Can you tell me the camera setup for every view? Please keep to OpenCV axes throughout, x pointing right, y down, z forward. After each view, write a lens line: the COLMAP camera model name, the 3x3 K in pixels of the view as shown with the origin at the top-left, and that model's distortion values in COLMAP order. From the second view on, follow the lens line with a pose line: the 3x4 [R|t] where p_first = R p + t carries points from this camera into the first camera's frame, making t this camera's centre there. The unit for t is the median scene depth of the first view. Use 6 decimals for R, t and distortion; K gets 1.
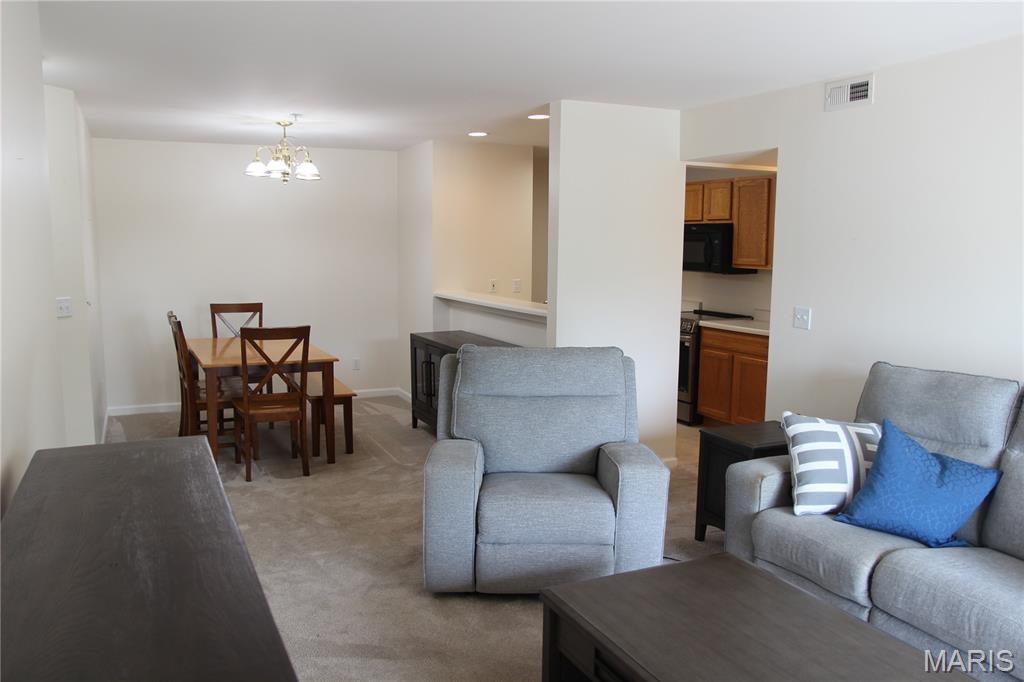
lens RADIAL K [[796.9, 0, 507.4], [0, 796.9, 351.7], [0, 0, 1]] dist [-0.115493, 0.097560]
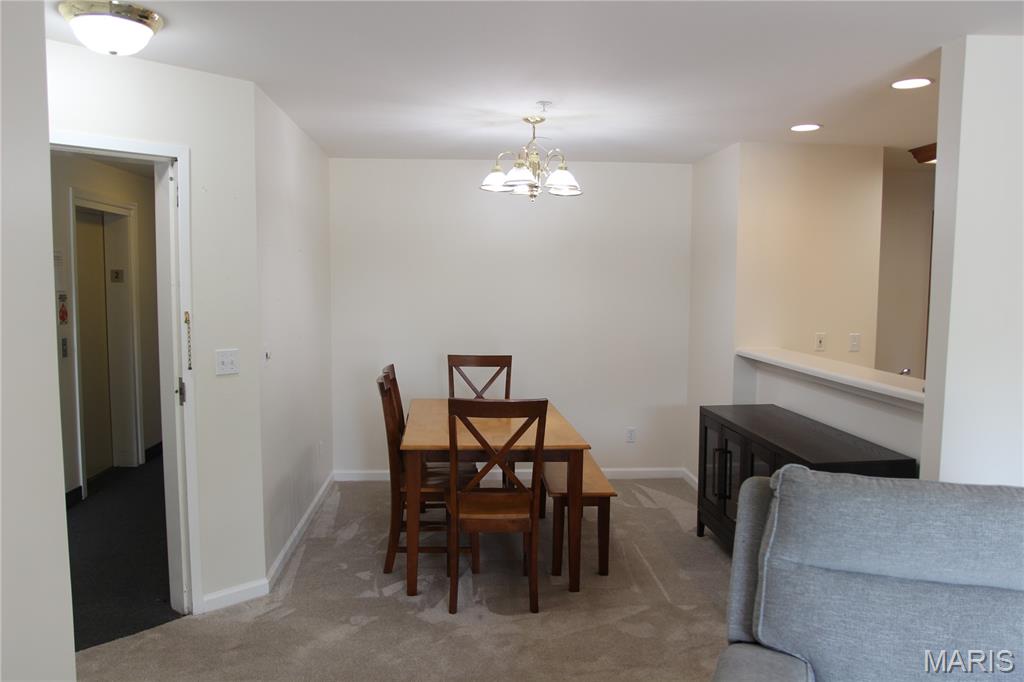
lens RADIAL K [[796.9, 0, 507.4], [0, 796.9, 351.7], [0, 0, 1]] dist [-0.115493, 0.097560]
pose [[0.930113, 0.031321, -0.365937, -0.027289], [-0.049697, 0.997926, -0.040904, -0.040684], [0.363897, 0.056232, 0.929740, 0.314284]]
